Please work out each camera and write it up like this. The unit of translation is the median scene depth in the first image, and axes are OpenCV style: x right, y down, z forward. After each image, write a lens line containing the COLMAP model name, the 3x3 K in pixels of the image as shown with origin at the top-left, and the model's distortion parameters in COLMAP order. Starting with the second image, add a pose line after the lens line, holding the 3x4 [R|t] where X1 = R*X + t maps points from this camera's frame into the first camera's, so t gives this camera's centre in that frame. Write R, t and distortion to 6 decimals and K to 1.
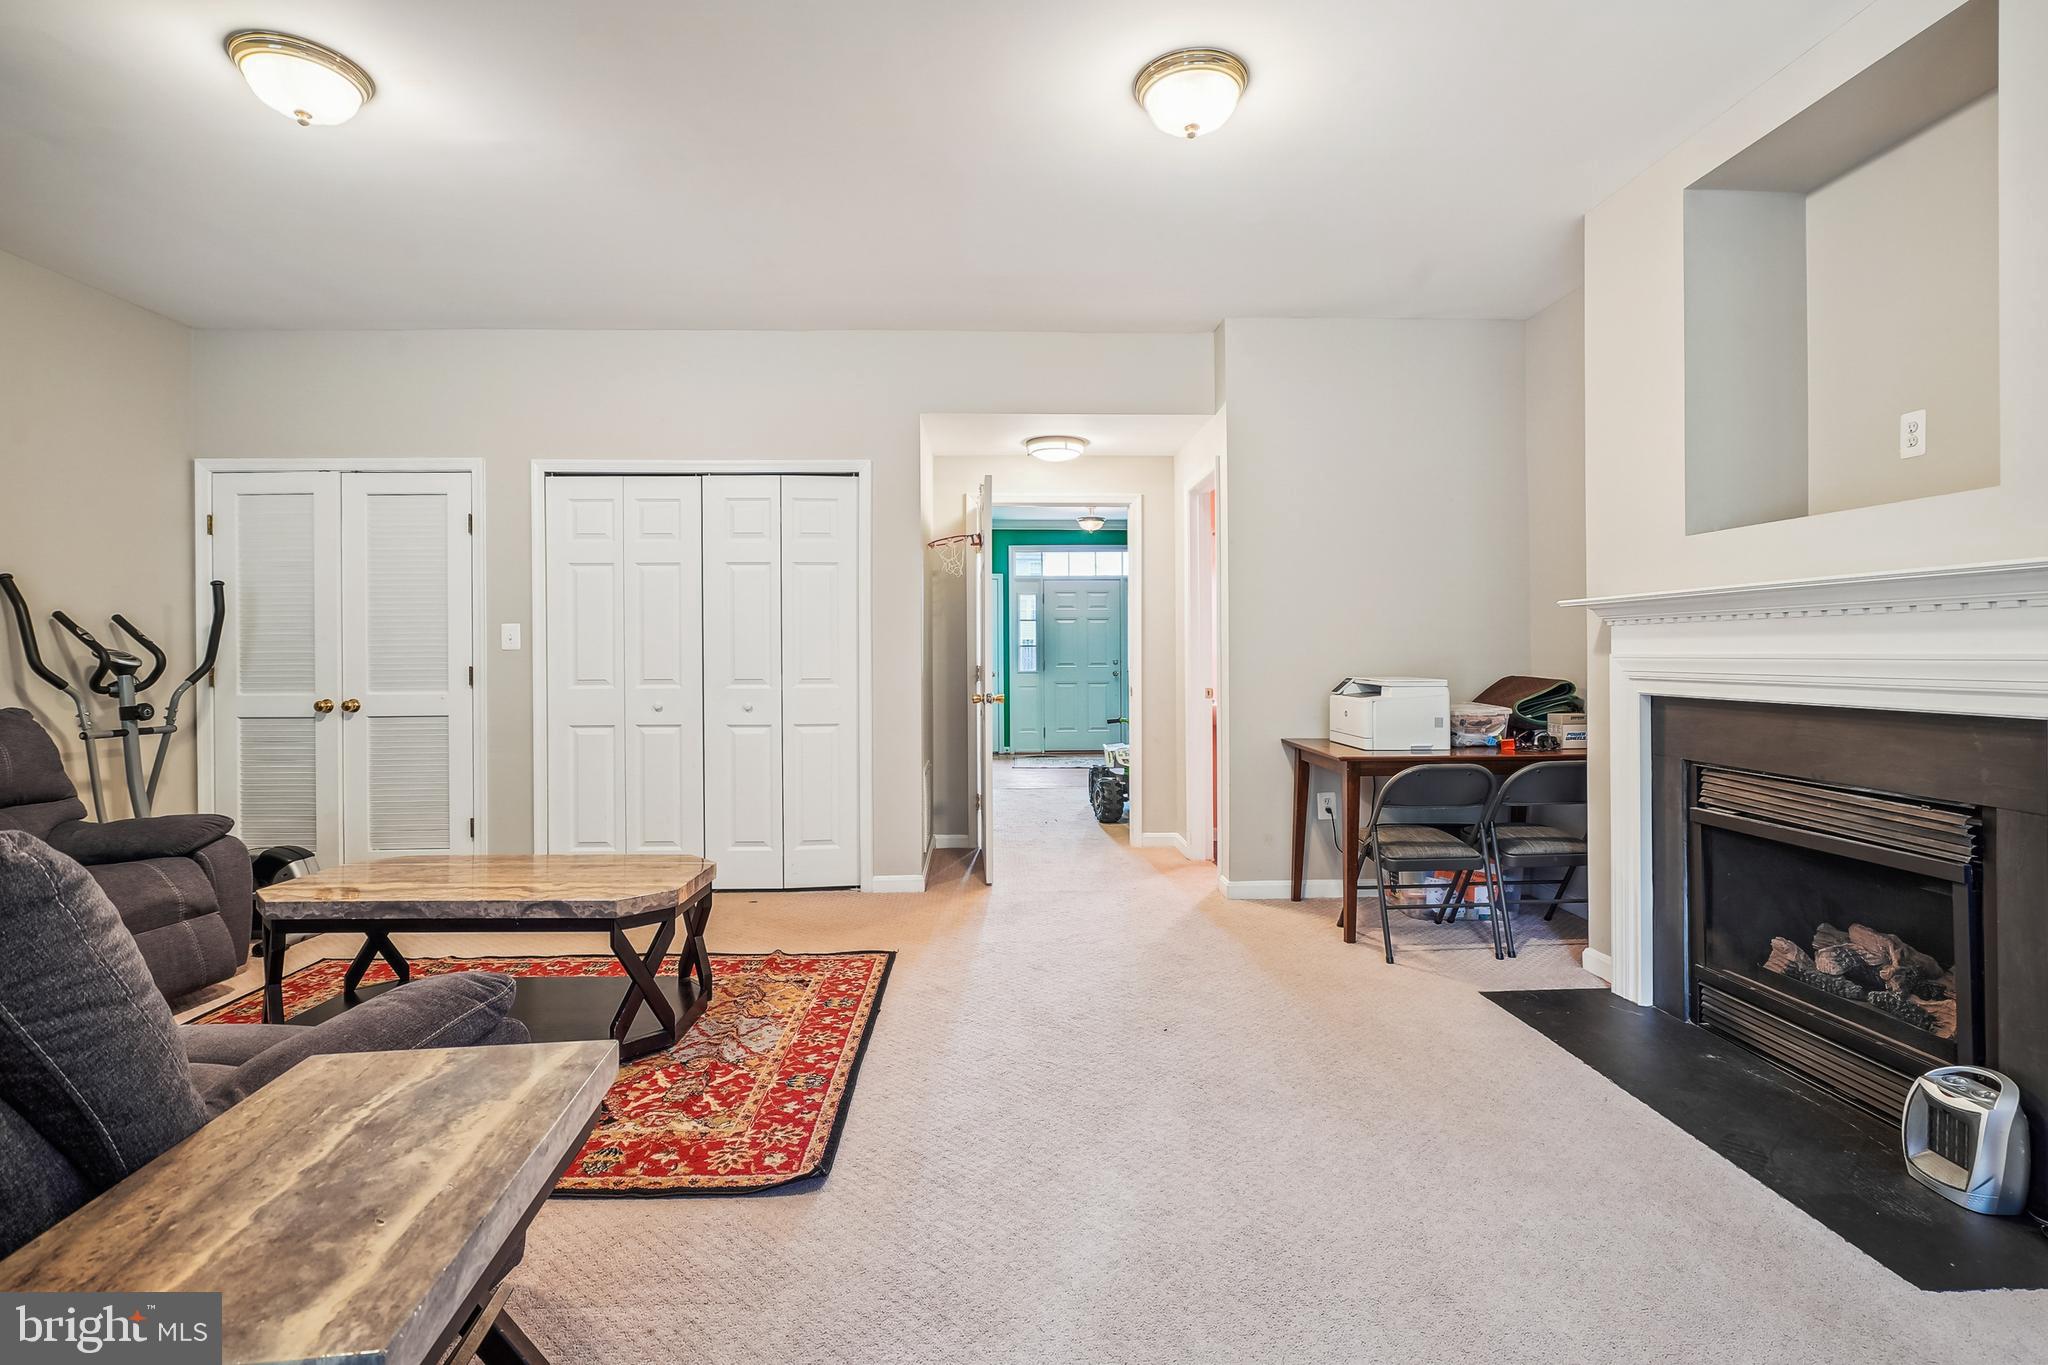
lens RADIAL K [[939.6, 0, 1029.4], [0, 939.6, 653.6], [0, 0, 1]] dist [-0.004200, 0.000148]
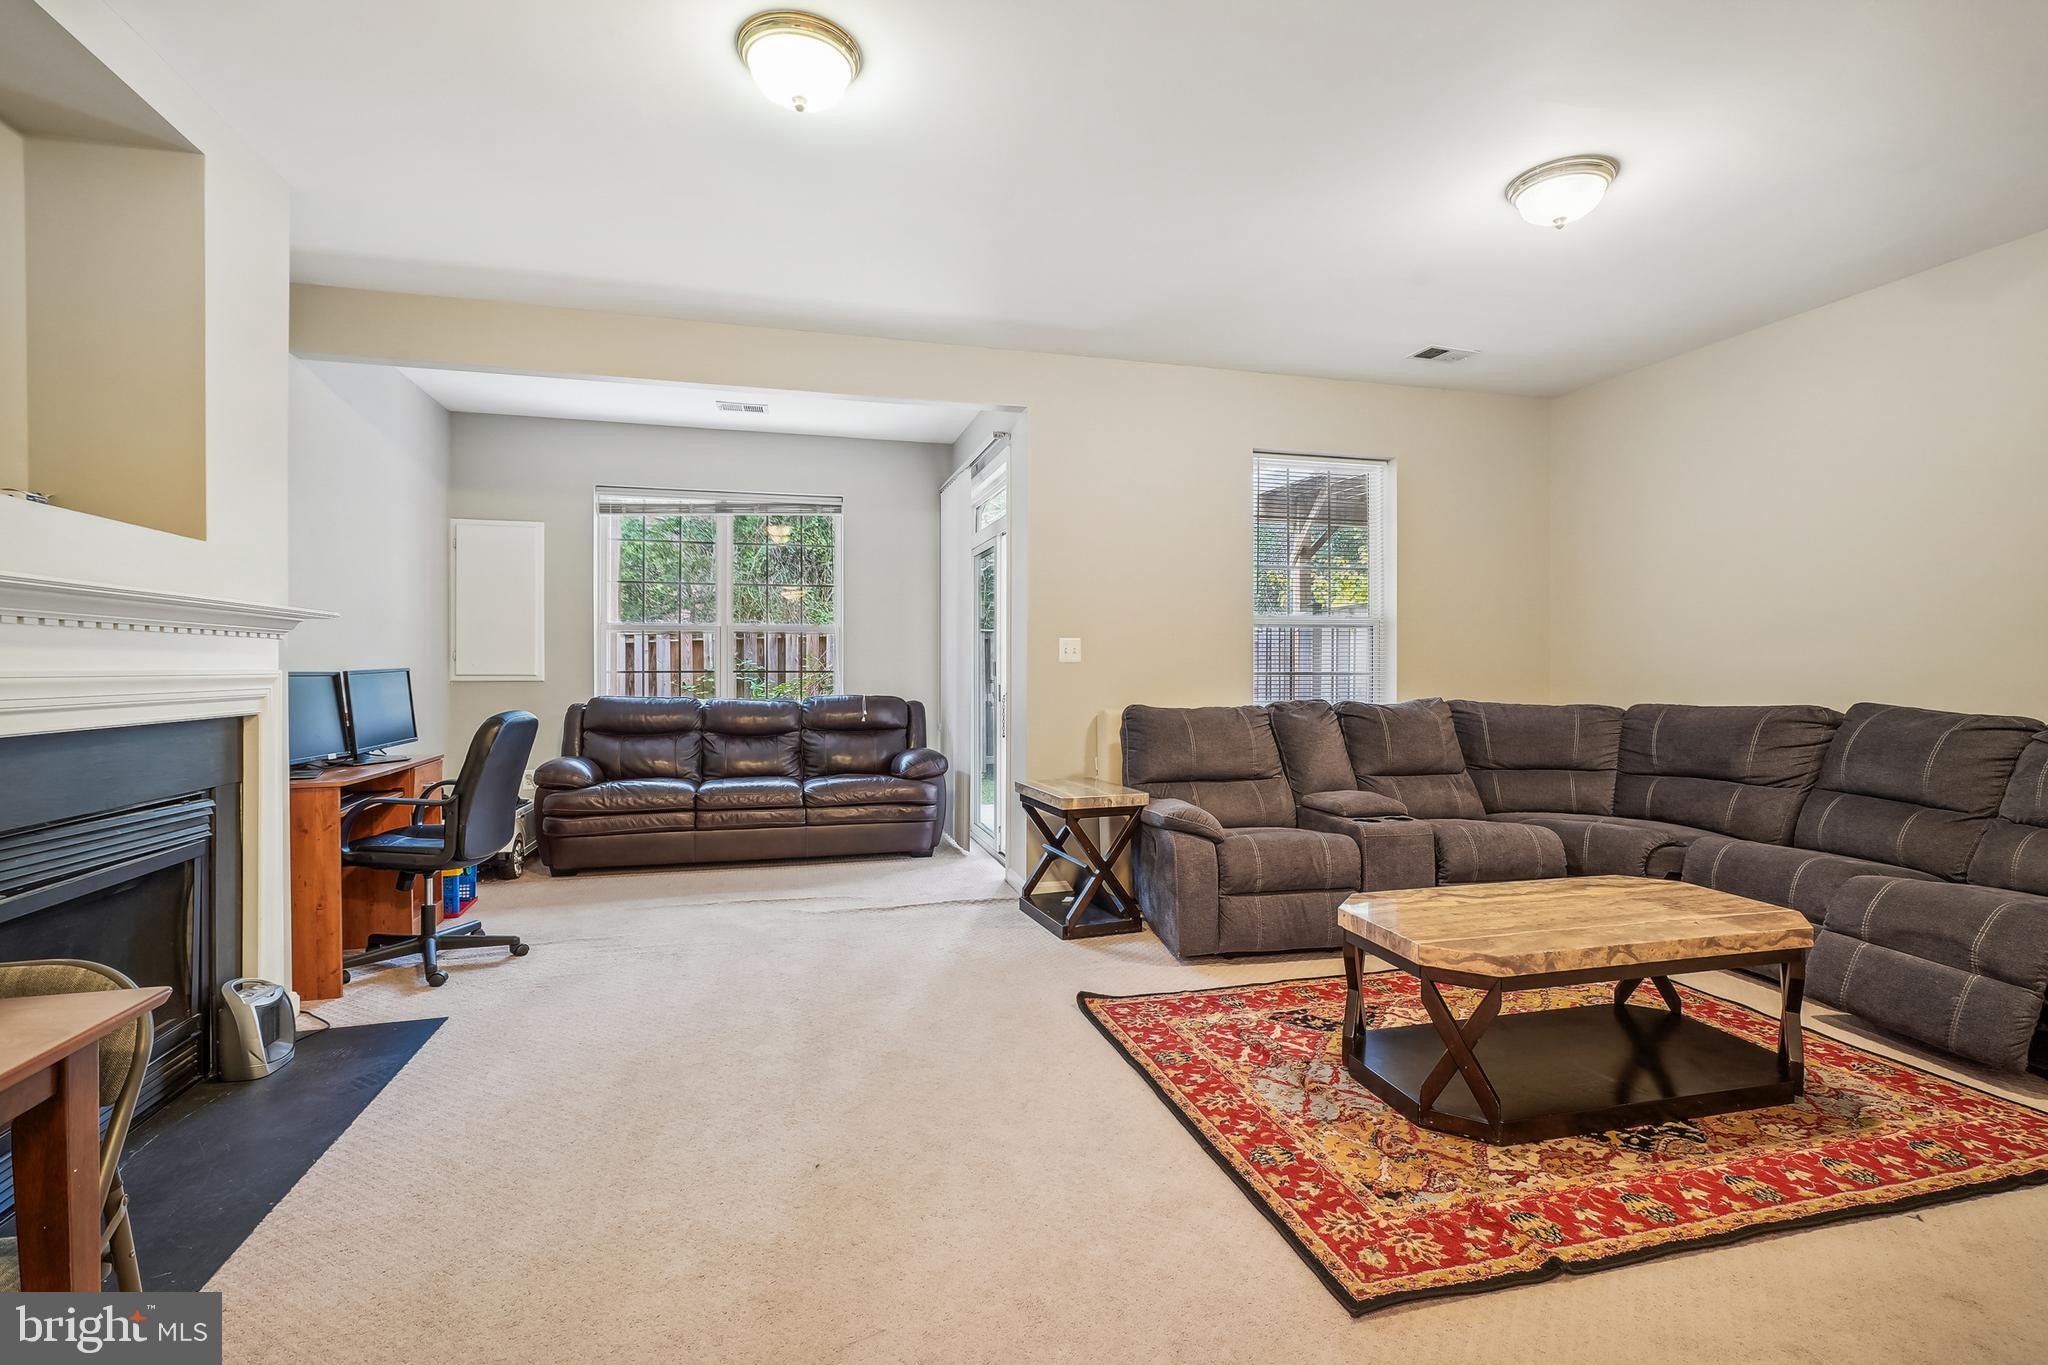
lens RADIAL K [[933.7, 0, 1029.8], [0, 933.7, 684.5], [0, 0, 1]] dist [-0.002380, 0.000011]
pose [[-0.975885, 0.007925, -0.218143, 0.118623], [0.004313, 0.999846, 0.017031, 0.001253], [0.218244, 0.015679, -0.975768, 1.512627]]
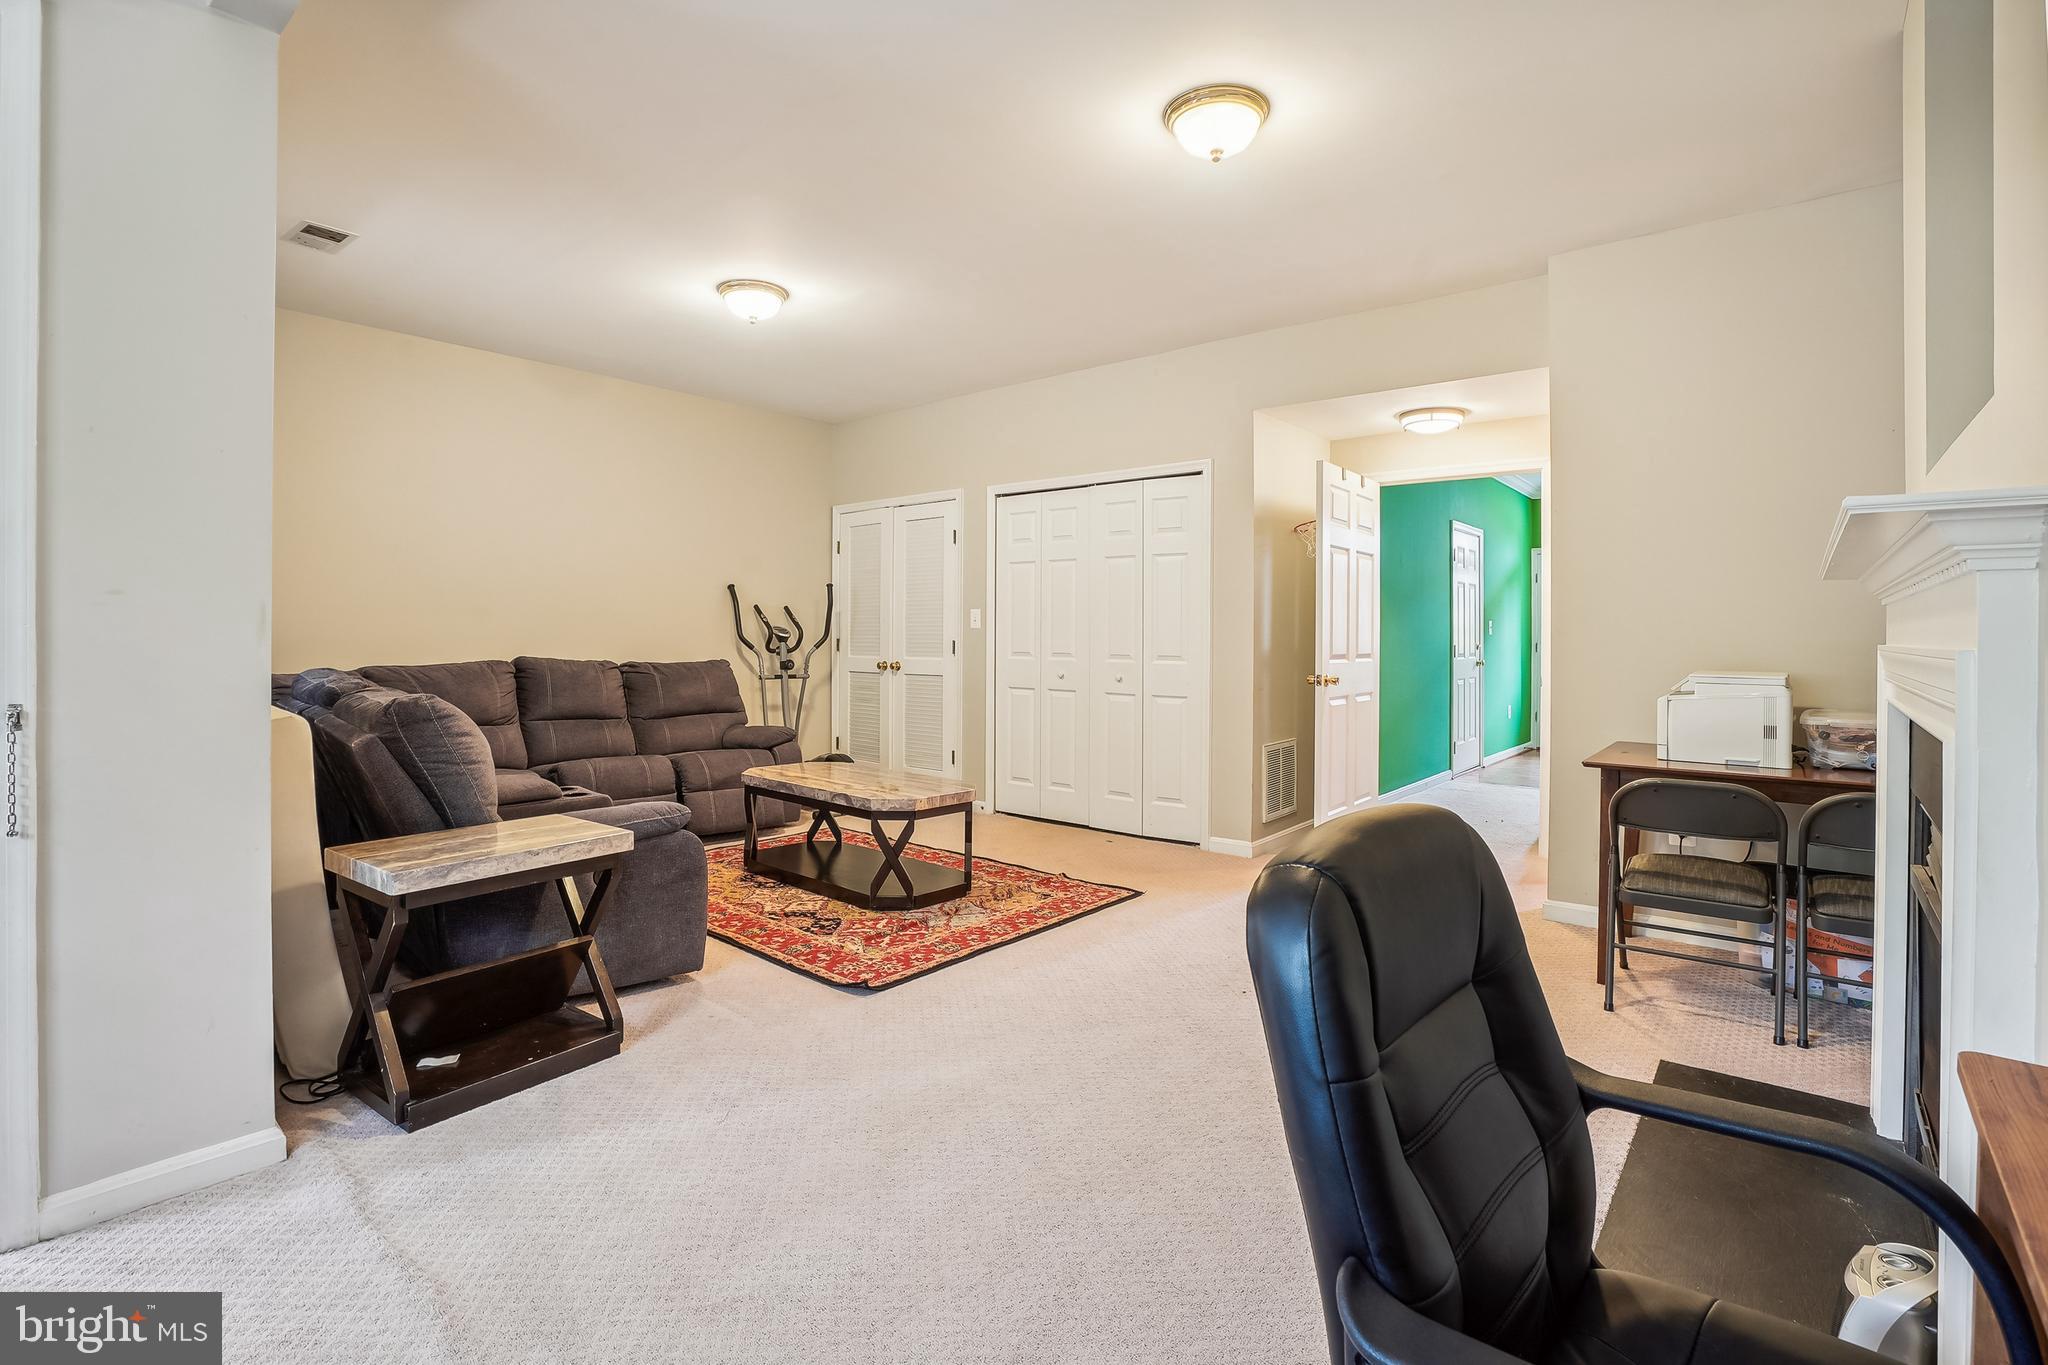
lens RADIAL K [[959.7, 0, 1029.5], [0, 959.7, 636.0], [0, 0, 1]] dist [-0.044924, 0.000346]
pose [[0.740818, 0.011913, -0.671600, 0.581453], [-0.009898, 0.999928, 0.006819, -0.004940], [0.671633, 0.001595, 0.740882, 0.038391]]
